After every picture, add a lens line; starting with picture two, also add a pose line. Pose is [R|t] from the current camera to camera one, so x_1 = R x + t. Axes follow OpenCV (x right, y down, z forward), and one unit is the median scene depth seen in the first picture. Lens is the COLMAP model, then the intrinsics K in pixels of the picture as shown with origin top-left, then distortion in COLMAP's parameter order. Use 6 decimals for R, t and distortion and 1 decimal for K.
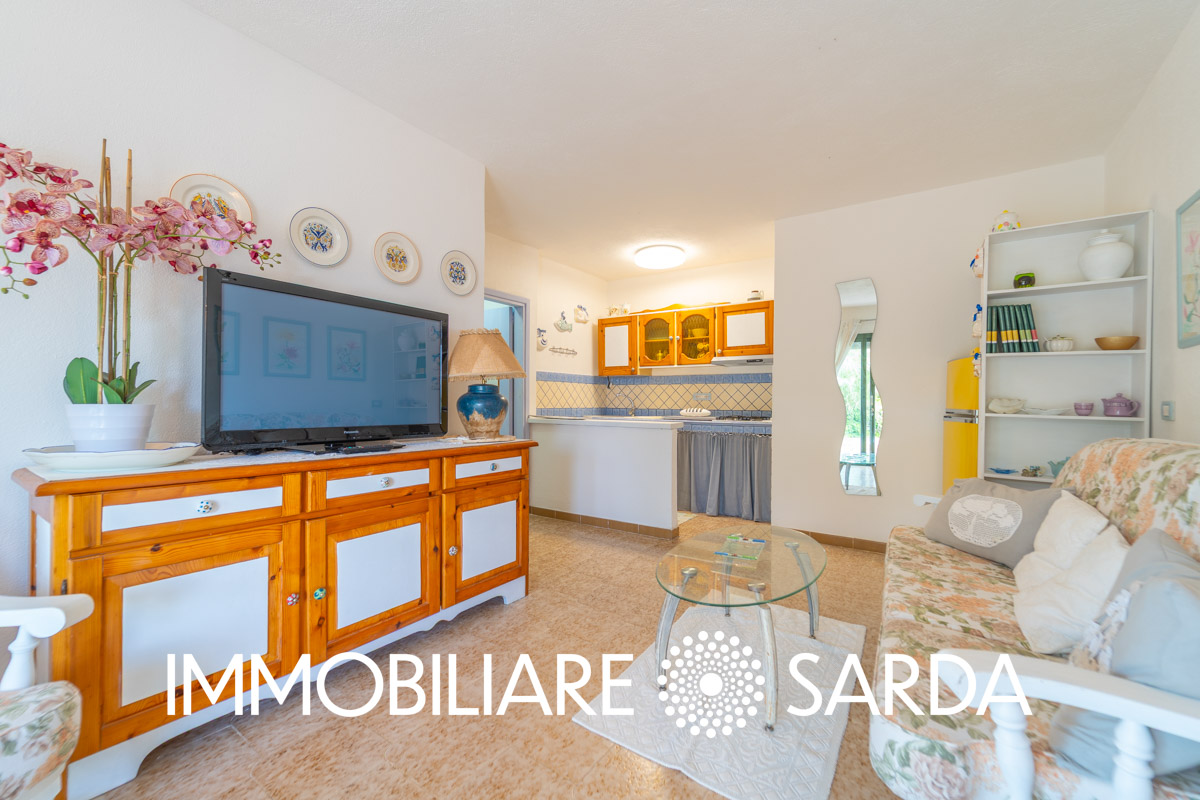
lens RADIAL K [[474.4, 0, 600.0], [0, 474.4, 400.0], [0, 0, 1]] dist [0.000656, -0.000109]
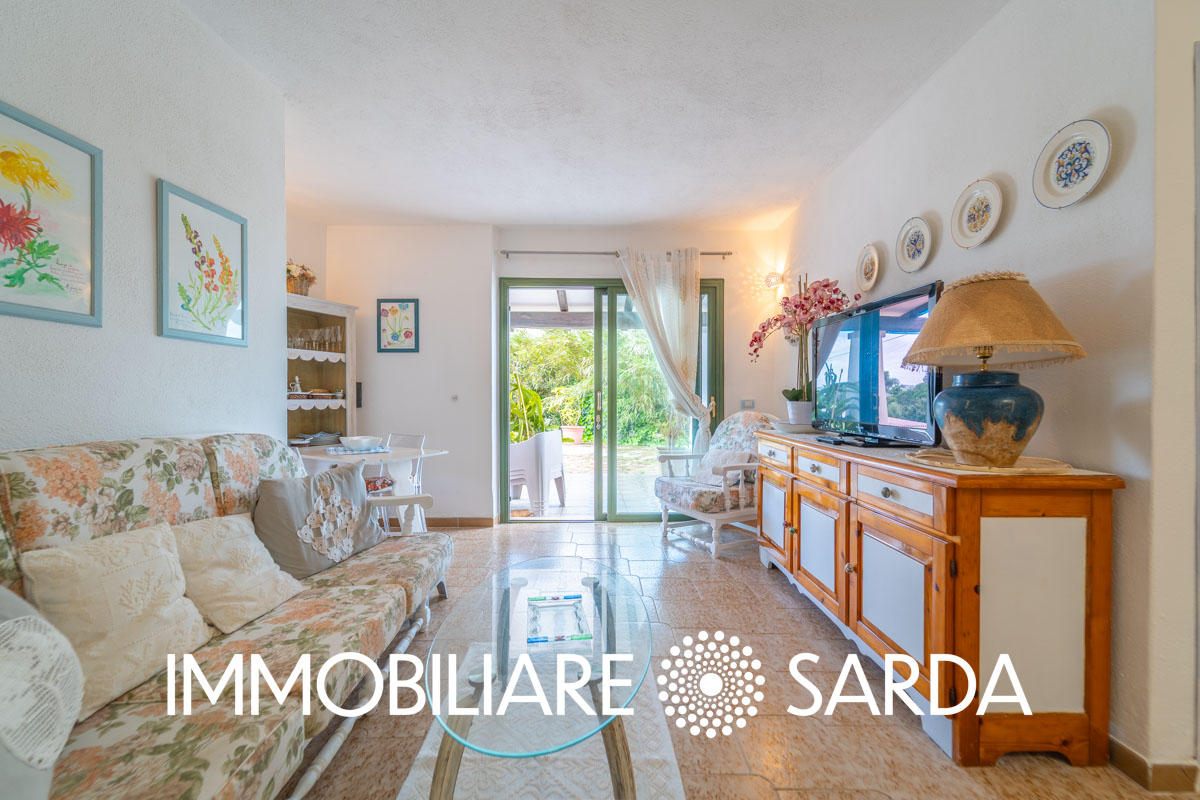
lens RADIAL K [[482.2, 0, 600.0], [0, 482.2, 400.0], [0, 0, 1]] dist [0.000415, -0.000180]
pose [[-0.820822, -0.004985, -0.571162, 0.287713], [-0.003048, 0.999986, -0.004347, 0.003812], [0.571176, -0.001827, -0.820826, 0.719575]]
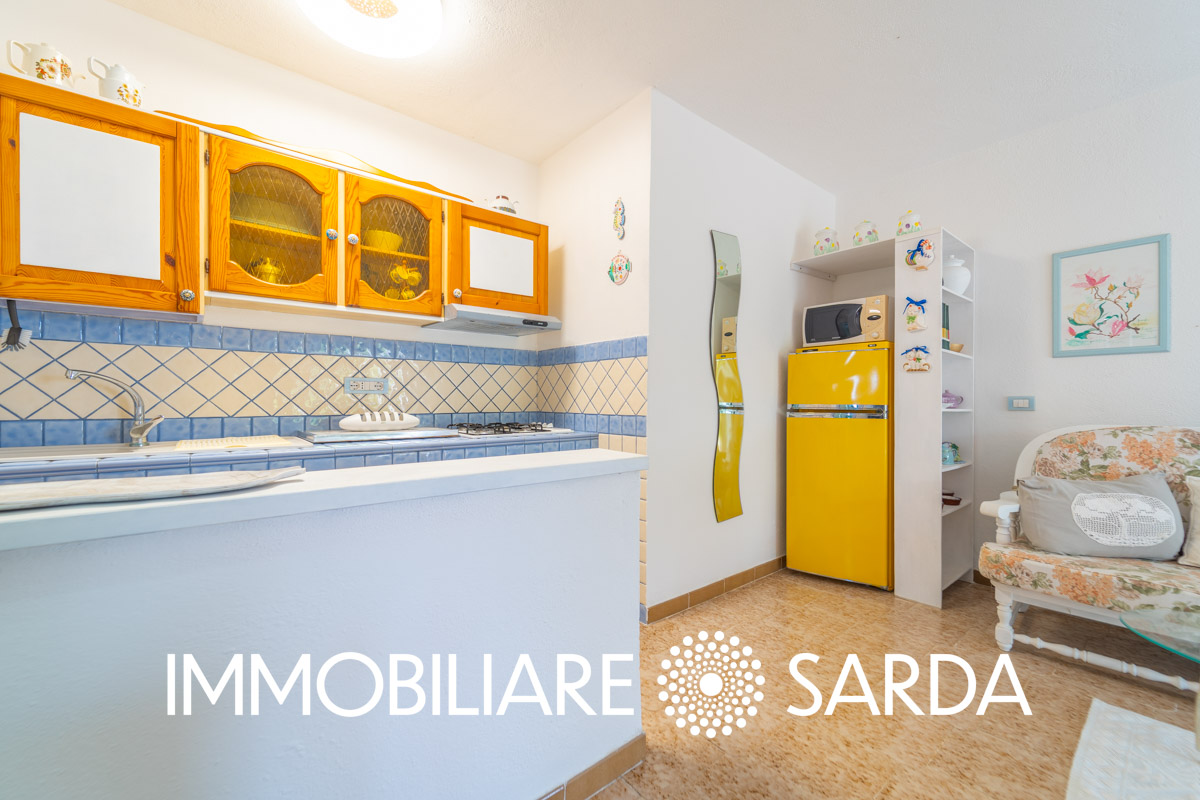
lens RADIAL K [[482.2, 0, 600.0], [0, 482.2, 400.0], [0, 0, 1]] dist [0.000415, -0.000180]
pose [[0.269464, -0.009601, 0.962963, -0.173255], [-0.006114, 0.999913, 0.011680, -0.000226], [-0.962991, -0.009035, 0.269381, 0.681133]]
